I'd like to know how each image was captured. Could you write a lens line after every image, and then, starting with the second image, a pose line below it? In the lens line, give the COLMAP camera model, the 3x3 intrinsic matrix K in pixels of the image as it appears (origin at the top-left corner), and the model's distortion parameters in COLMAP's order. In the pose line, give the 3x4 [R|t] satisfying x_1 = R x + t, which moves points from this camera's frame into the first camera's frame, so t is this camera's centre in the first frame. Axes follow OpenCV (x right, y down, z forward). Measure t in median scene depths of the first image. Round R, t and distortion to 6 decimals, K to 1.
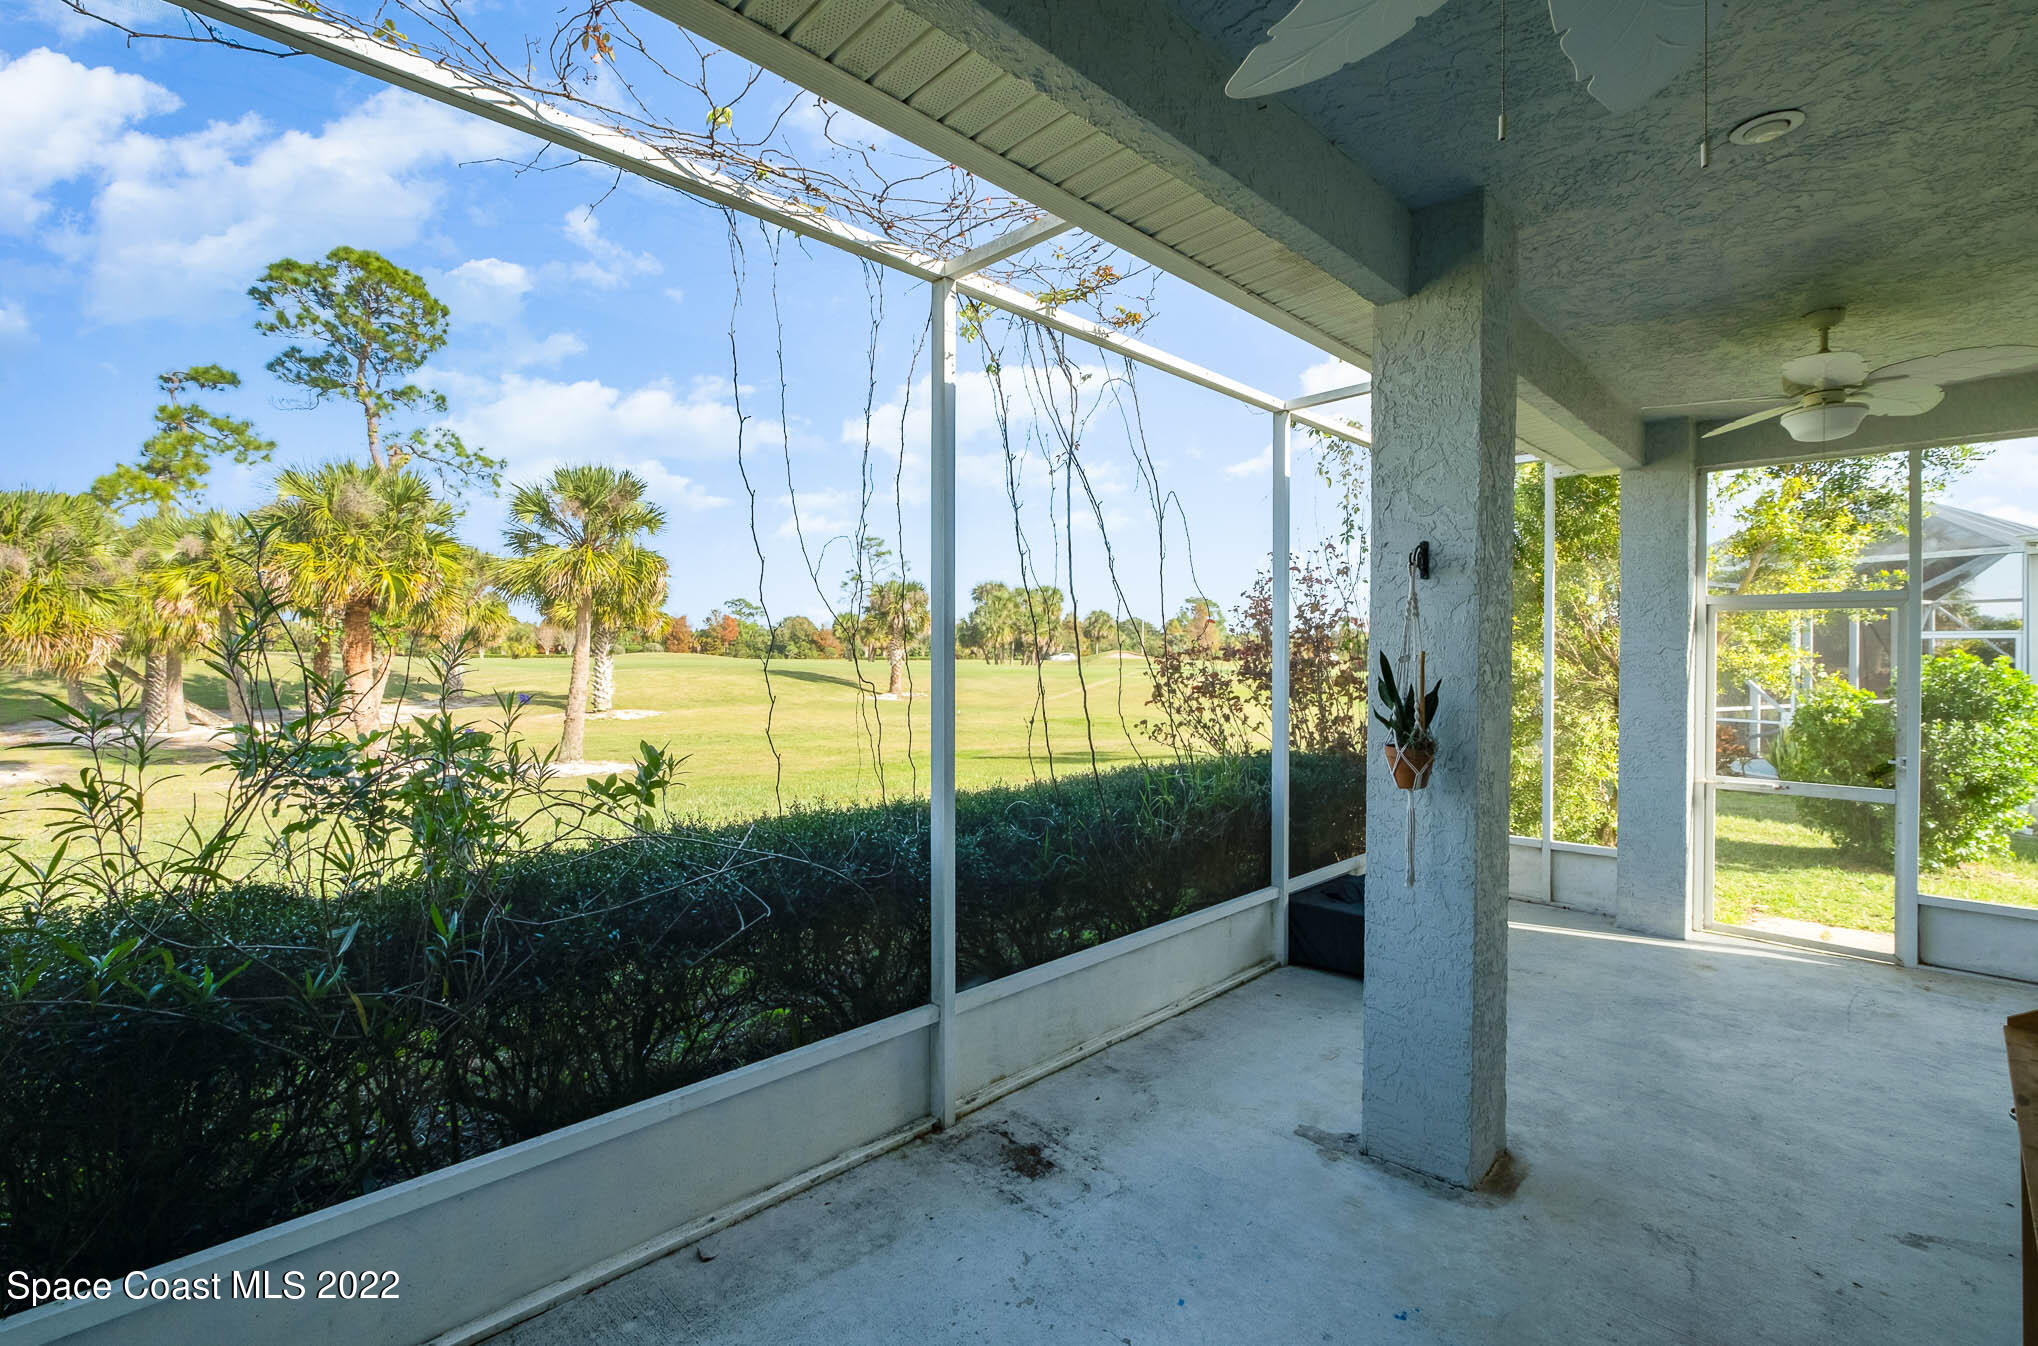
lens RADIAL K [[895.8, 0, 1009.9], [0, 895.8, 665.2], [0, 0, 1]] dist [-0.013459, 0.000551]
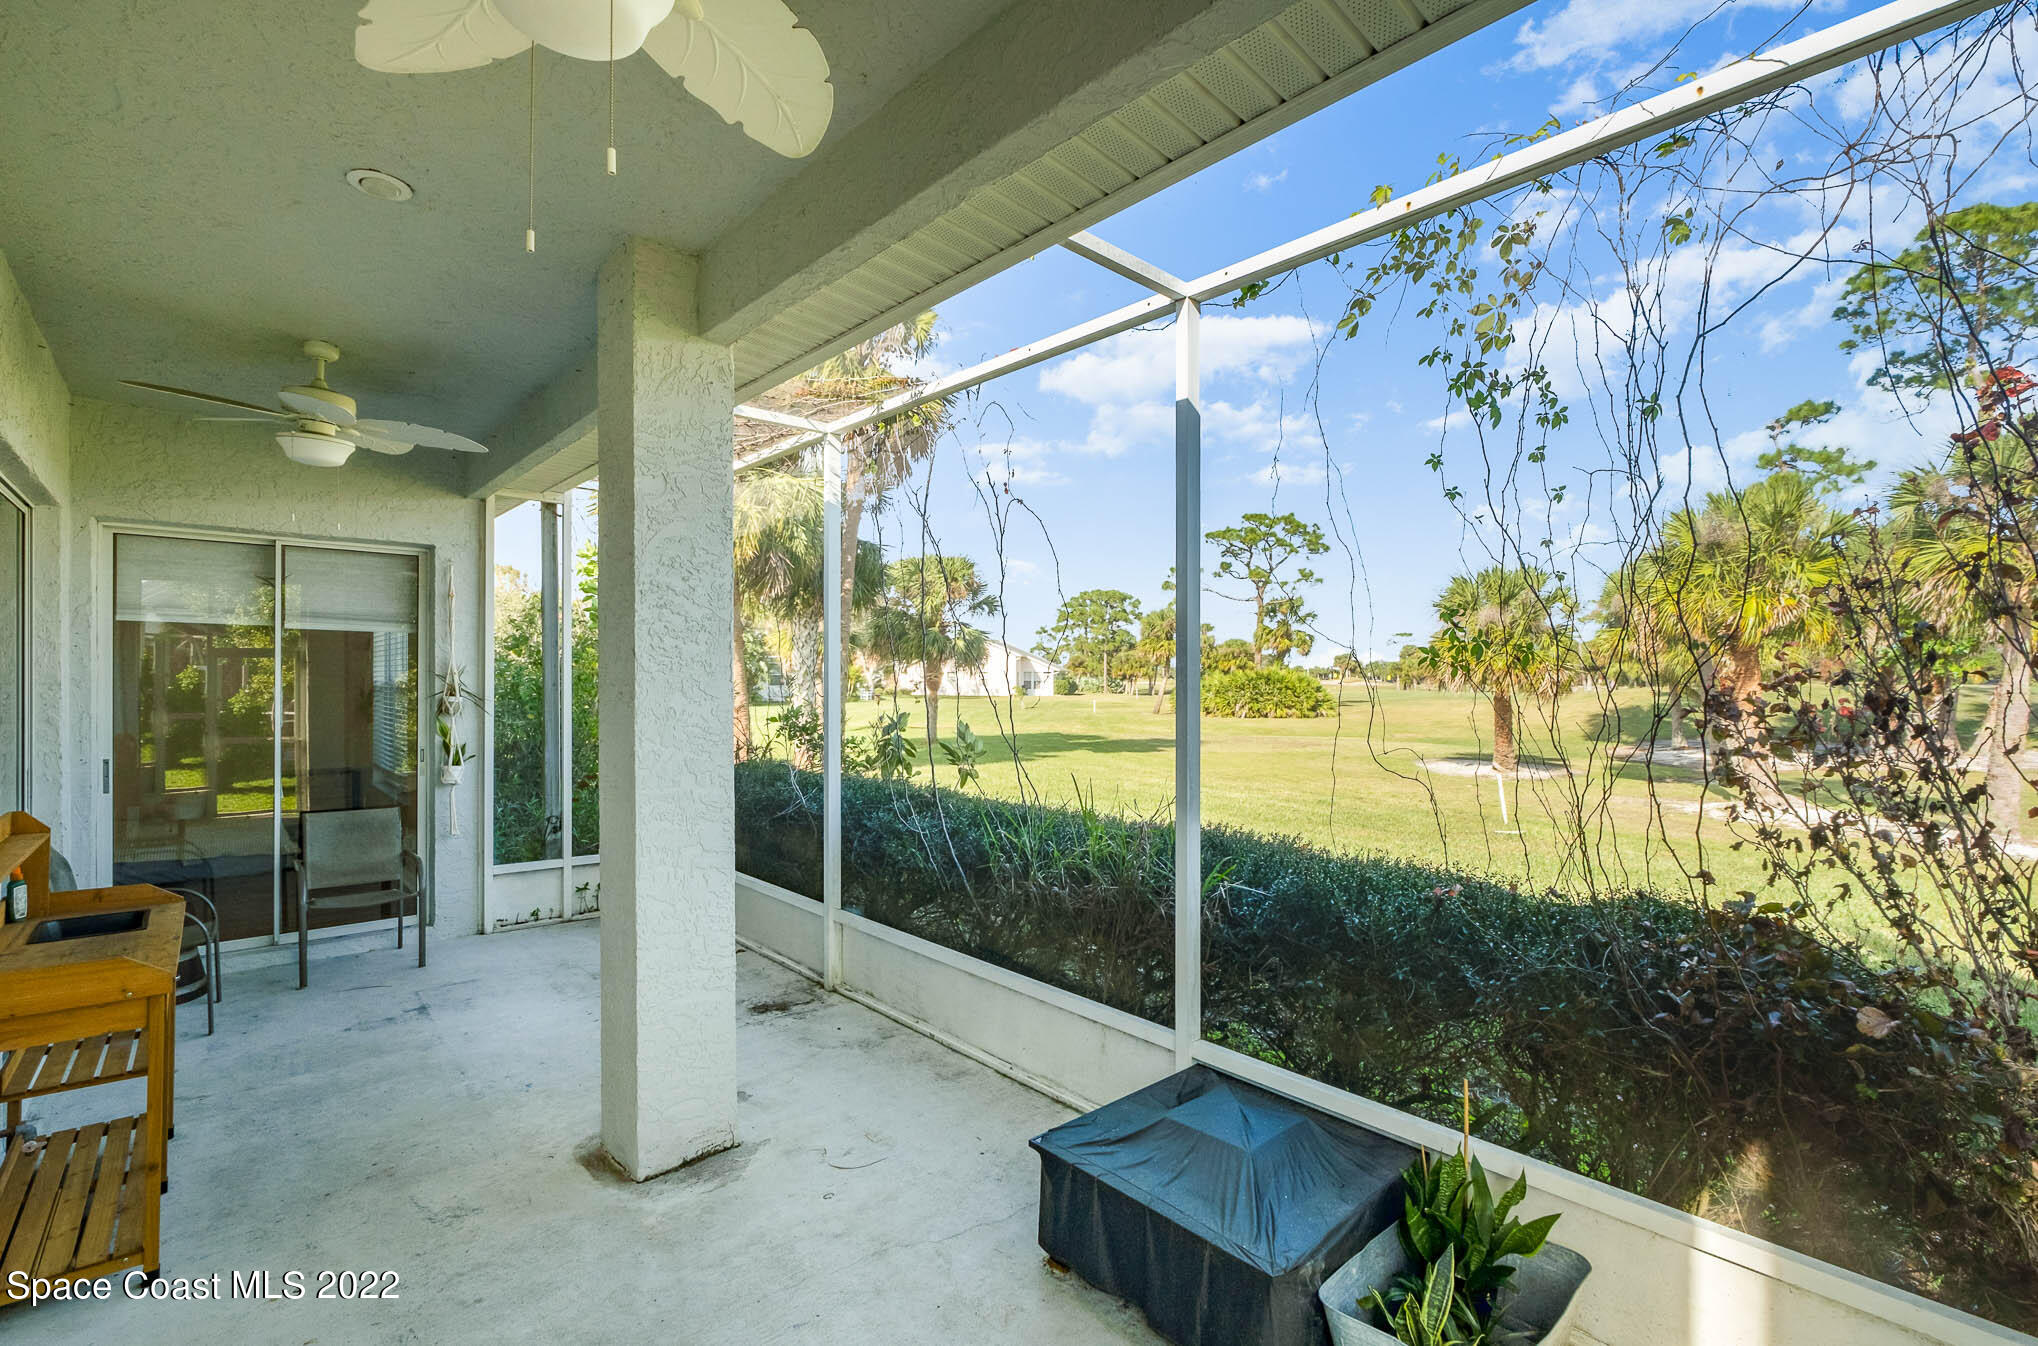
lens RADIAL K [[866.1, 0, 1008.1], [0, 866.1, 683.8], [0, 0, 1]] dist [-0.016040, -0.000228]
pose [[-0.019742, 0.001470, -0.999804, 1.170187], [-0.013113, 0.999913, 0.001730, -0.012250], [0.999719, 0.013145, -0.019721, 1.109998]]
